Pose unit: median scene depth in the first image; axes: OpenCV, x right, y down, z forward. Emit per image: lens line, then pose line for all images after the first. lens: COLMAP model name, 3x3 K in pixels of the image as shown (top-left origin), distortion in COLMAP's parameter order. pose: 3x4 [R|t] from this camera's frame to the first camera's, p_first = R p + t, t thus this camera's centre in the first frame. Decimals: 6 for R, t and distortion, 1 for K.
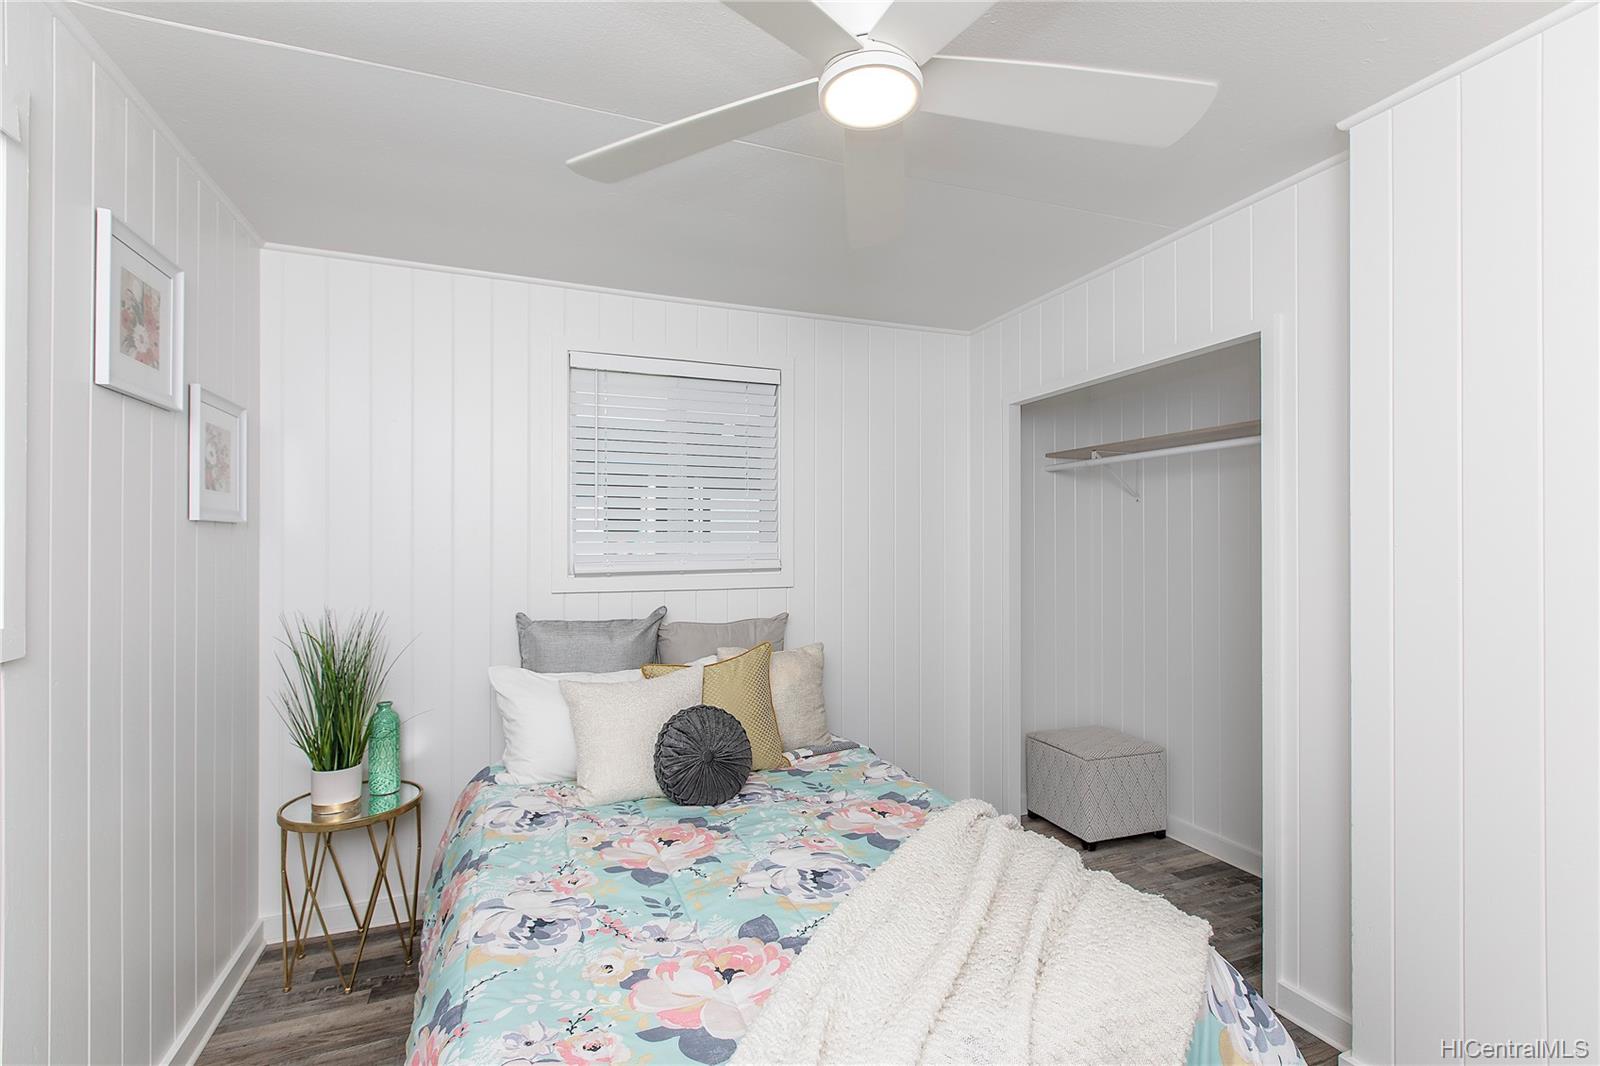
lens RADIAL K [[727.9, 0, 800.0], [0, 727.9, 533.0], [0, 0, 1]] dist [0.015662, -0.000238]
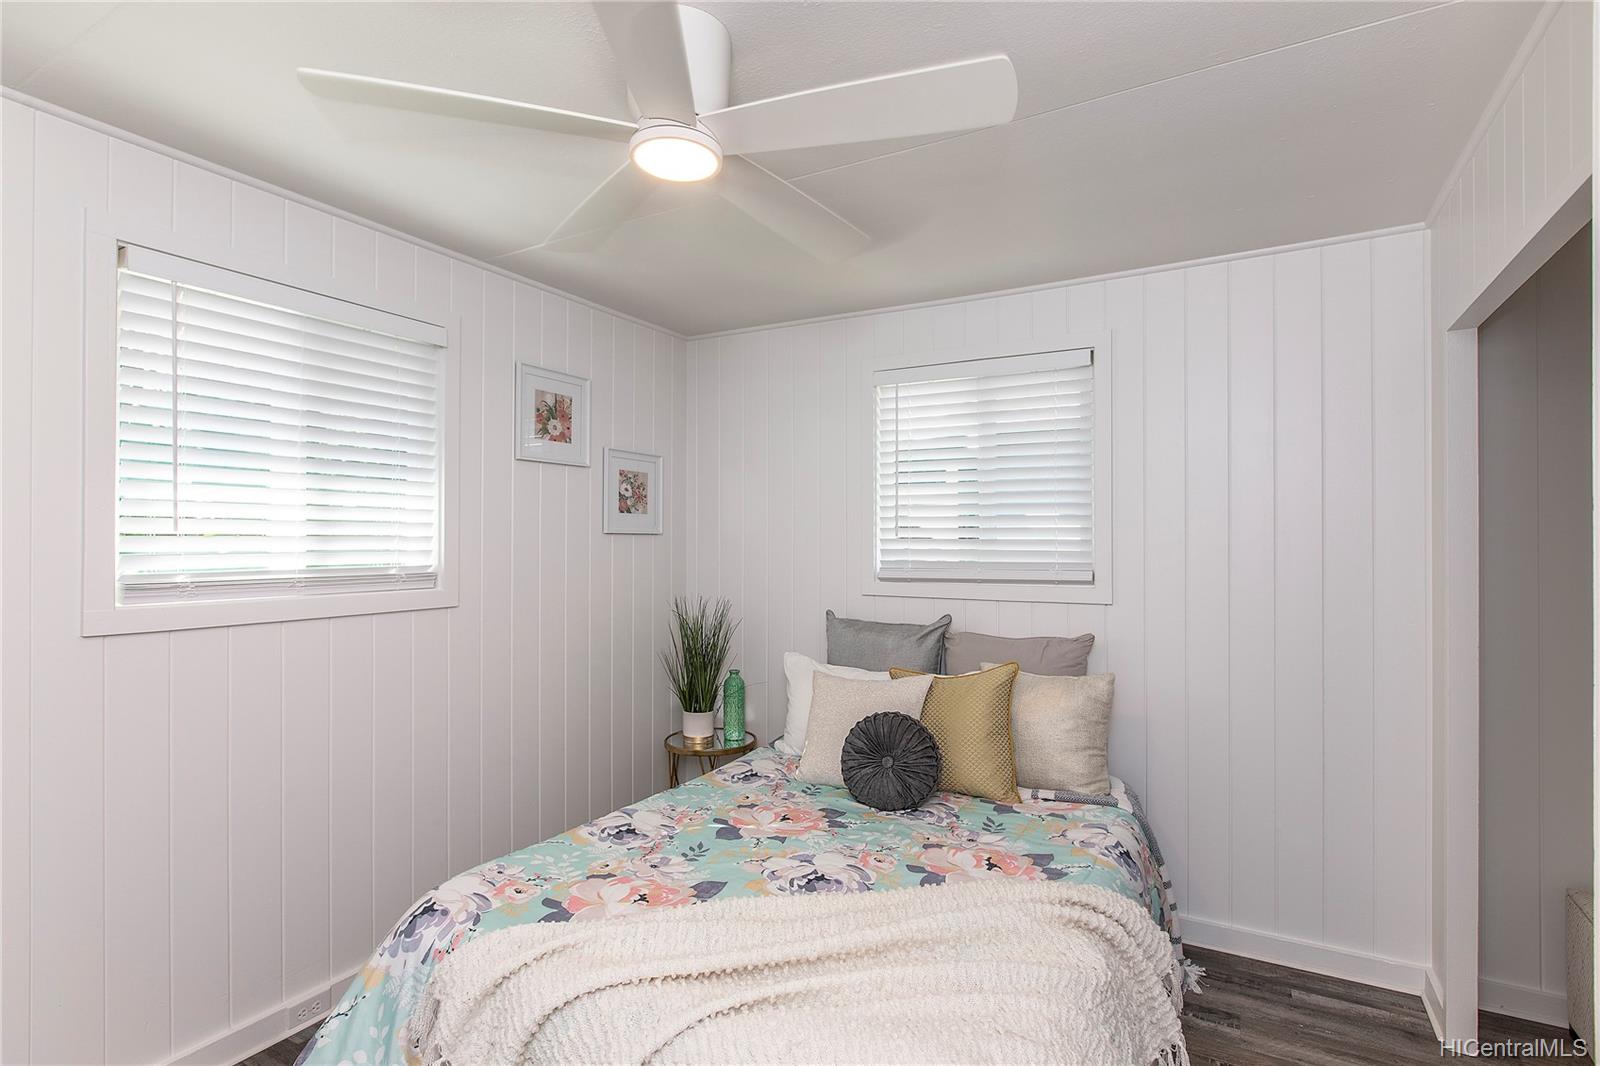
lens RADIAL K [[796.5, 0, 800.0], [0, 796.5, 533.0], [0, 0, 1]] dist [-0.000161, 0.000097]
pose [[0.629118, -0.005285, -0.777292, 0.686391], [0.004448, 0.999985, -0.003199, -0.008978], [0.777297, -0.001445, 0.629132, 0.219792]]
